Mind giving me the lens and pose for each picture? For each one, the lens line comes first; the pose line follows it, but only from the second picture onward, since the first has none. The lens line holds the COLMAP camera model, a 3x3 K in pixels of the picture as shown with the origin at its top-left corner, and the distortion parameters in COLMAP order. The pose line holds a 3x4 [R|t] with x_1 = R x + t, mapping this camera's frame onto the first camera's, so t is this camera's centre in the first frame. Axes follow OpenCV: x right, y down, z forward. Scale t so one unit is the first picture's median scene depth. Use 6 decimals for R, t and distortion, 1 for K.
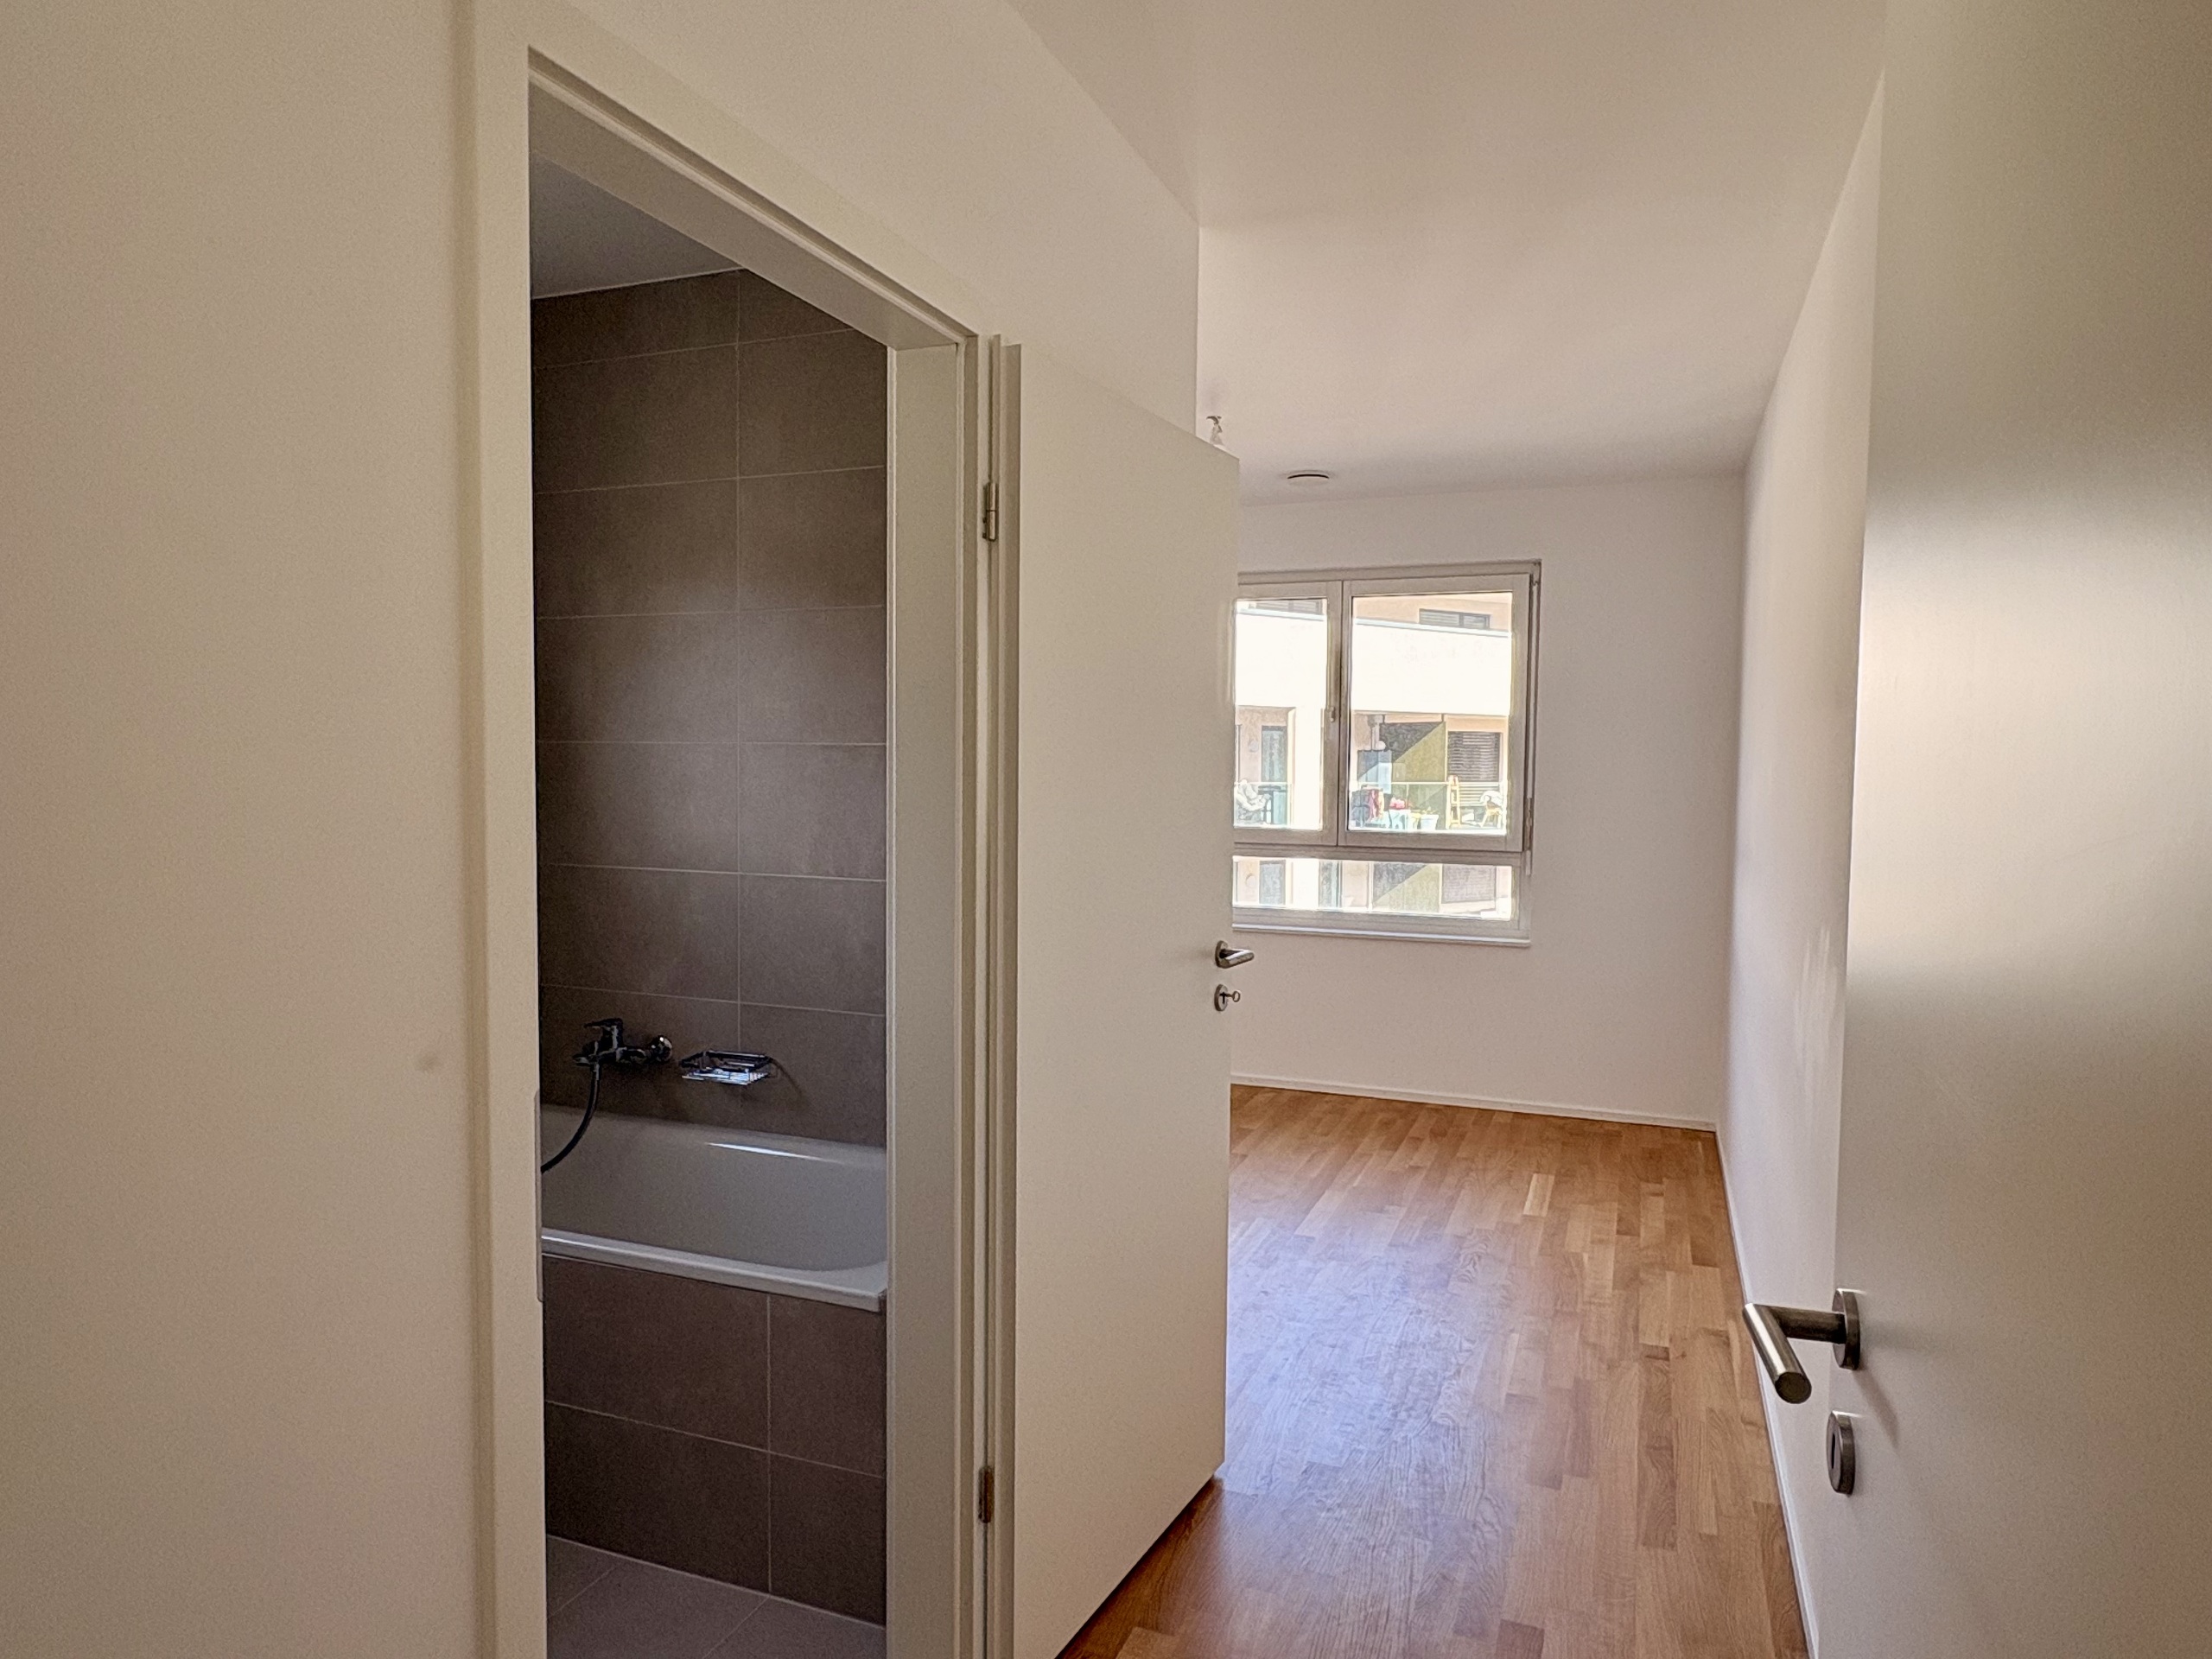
lens RADIAL K [[1368.4, 0, 1106.0], [0, 1368.4, 829.5], [0, 0, 1]] dist [0.000027, 0.002698]
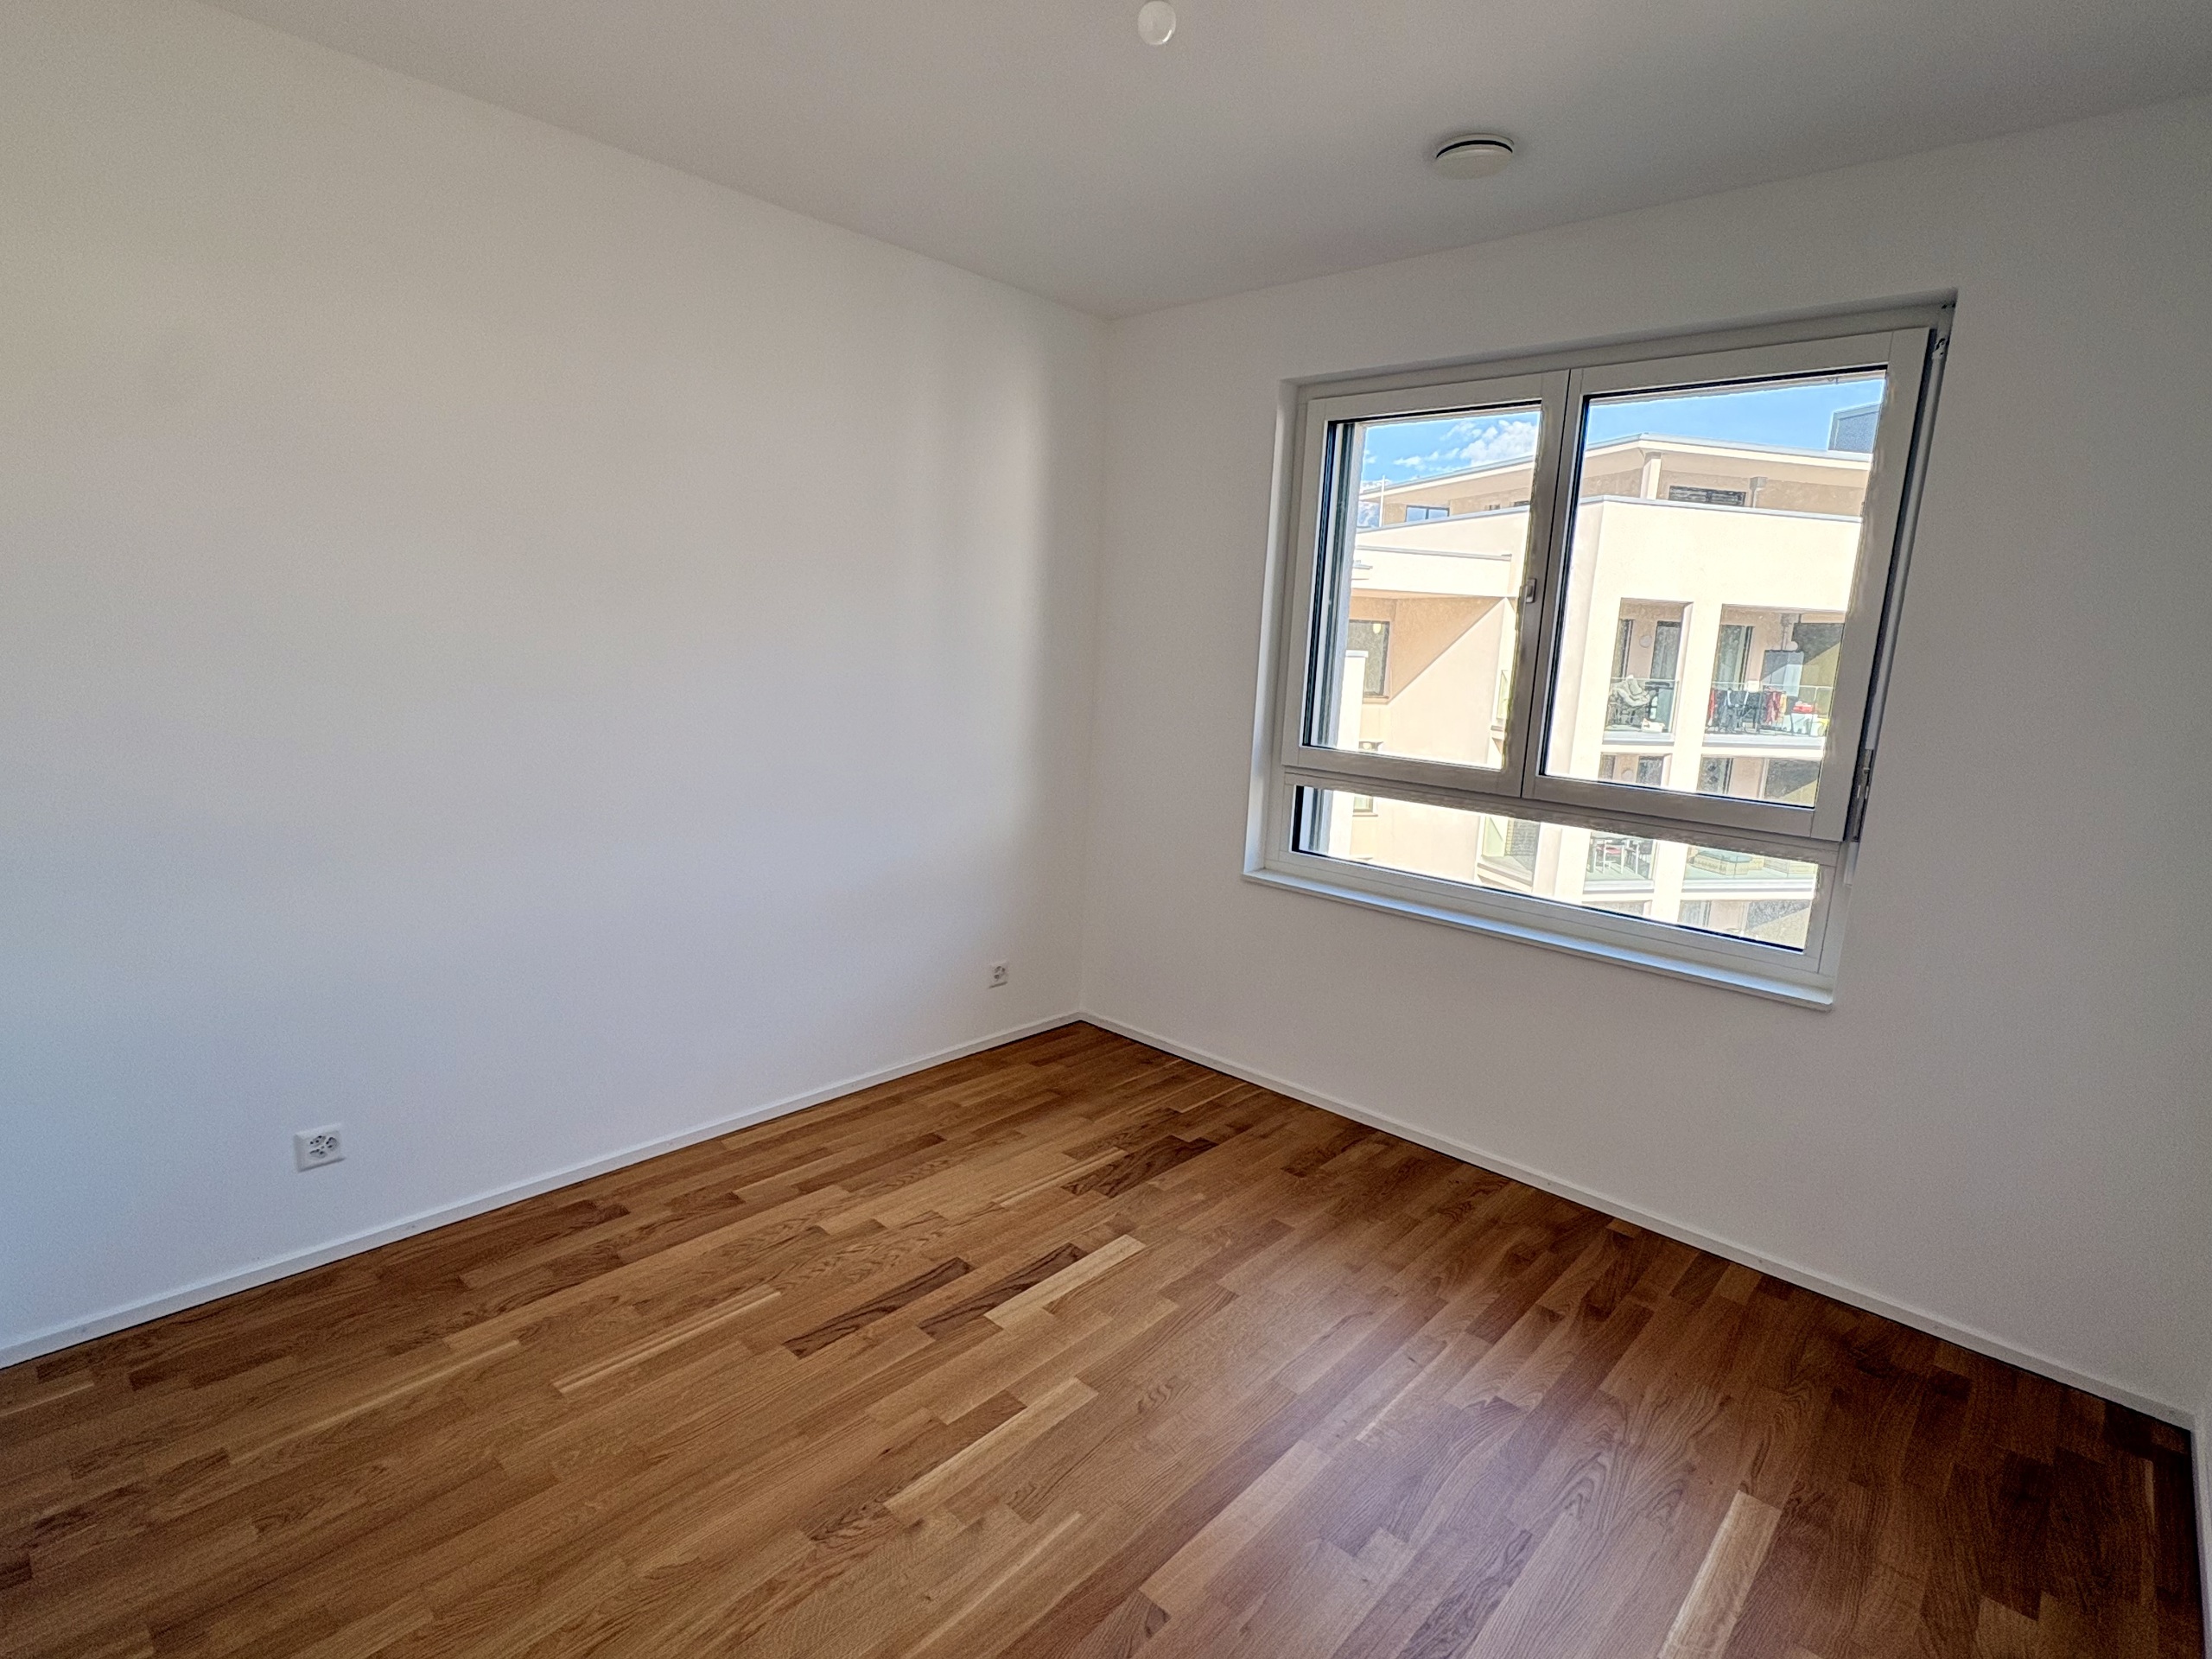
lens RADIAL K [[1112.1, 0, 1106.0], [0, 1112.1, 829.5], [0, 0, 1]] dist [0.002787, -0.001462]
pose [[0.933937, 0.095277, -0.344506, 0.180032], [-0.054618, 0.990541, 0.125877, -0.030307], [0.353241, -0.098745, 0.930307, 0.468795]]
